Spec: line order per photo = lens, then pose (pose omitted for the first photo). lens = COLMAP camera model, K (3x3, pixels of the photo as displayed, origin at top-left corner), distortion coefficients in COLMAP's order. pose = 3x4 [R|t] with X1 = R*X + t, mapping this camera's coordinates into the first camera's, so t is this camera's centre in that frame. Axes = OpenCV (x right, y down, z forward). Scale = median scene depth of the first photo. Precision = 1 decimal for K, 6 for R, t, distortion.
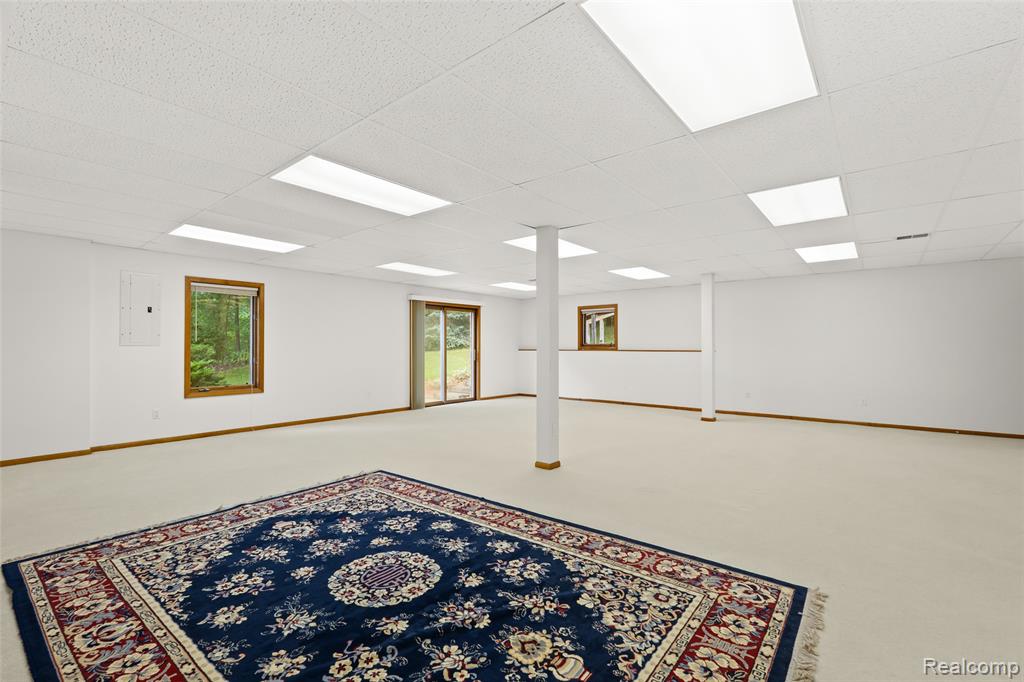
lens RADIAL K [[460.3, 0, 512.0], [0, 460.3, 341.0], [0, 0, 1]] dist [-0.002092, -0.000640]
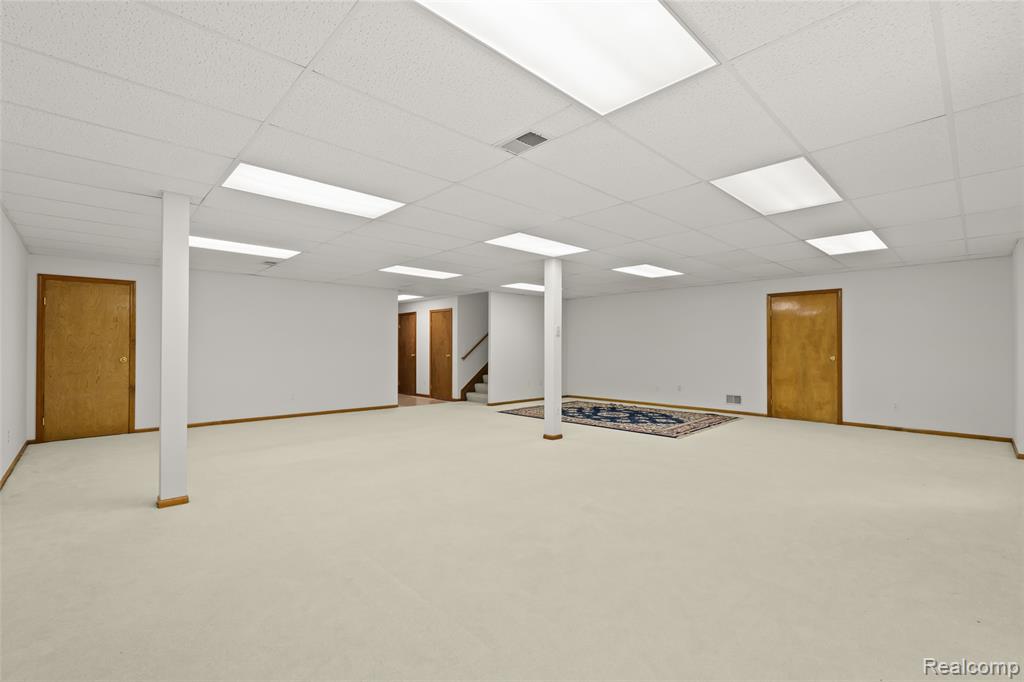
lens RADIAL K [[460.3, 0, 512.0], [0, 460.3, 341.0], [0, 0, 1]] dist [-0.002092, -0.000640]
pose [[0.992169, -0.004336, -0.124829, 0.207973], [0.003411, 0.999965, -0.007625, 0.011158], [0.124857, 0.007139, 0.992149, 0.018893]]
